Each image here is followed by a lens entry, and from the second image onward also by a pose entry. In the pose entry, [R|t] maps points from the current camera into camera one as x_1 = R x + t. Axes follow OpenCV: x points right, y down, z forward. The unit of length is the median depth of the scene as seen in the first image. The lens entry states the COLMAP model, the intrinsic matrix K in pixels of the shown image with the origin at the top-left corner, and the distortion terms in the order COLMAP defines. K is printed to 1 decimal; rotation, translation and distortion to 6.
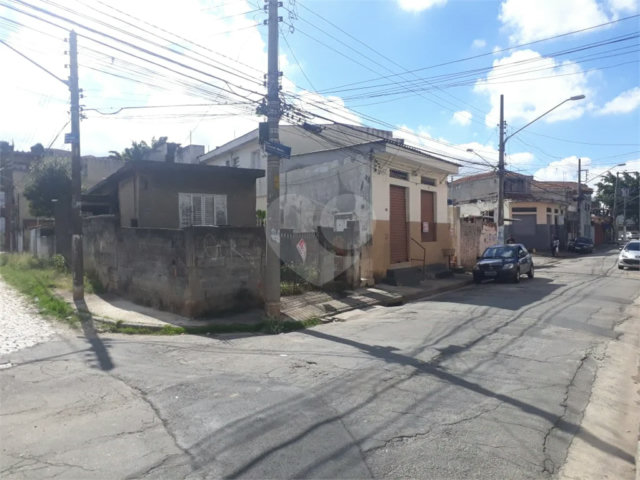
lens RADIAL K [[515.7, 0, 300.6], [0, 515.7, 243.8], [0, 0, 1]] dist [0.066820, -0.109651]
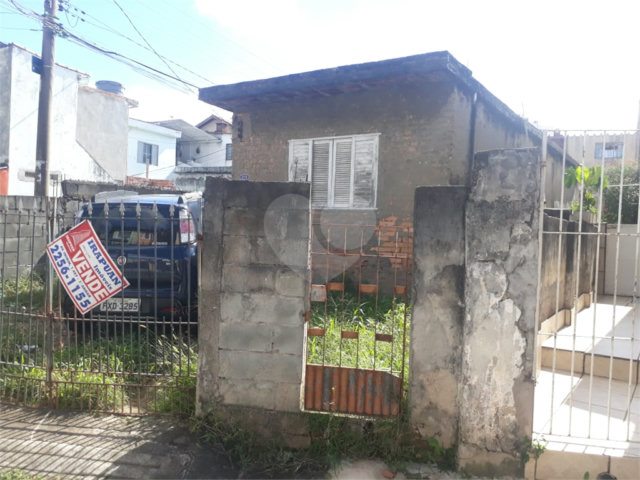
lens RADIAL K [[509.8, 0, 321.5], [0, 509.8, 249.2], [0, 0, 1]] dist [0.054858, -0.093549]
pose [[0.442022, 0.053088, -0.895432, 0.244207], [-0.052028, 0.998084, 0.033491, -0.008129], [0.895494, 0.031784, 0.443937, 0.803212]]
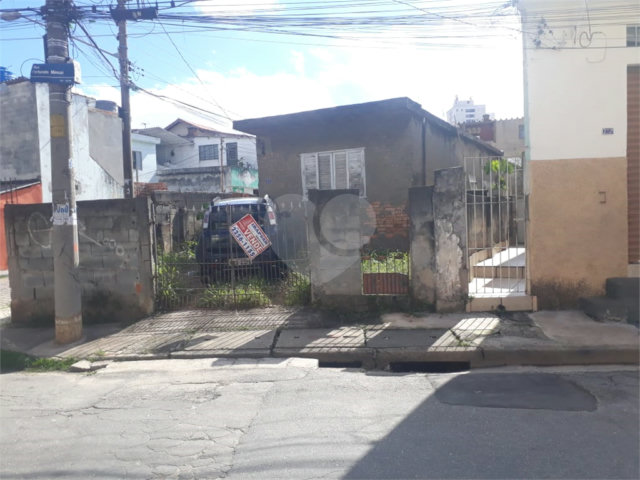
lens RADIAL K [[515.7, 0, 300.6], [0, 515.7, 243.8], [0, 0, 1]] dist [0.066820, -0.109651]
pose [[0.502355, 0.029125, -0.864171, 0.424888], [0.020071, 0.998770, 0.045329, -0.000950], [0.864429, -0.040116, 0.501153, 0.612743]]
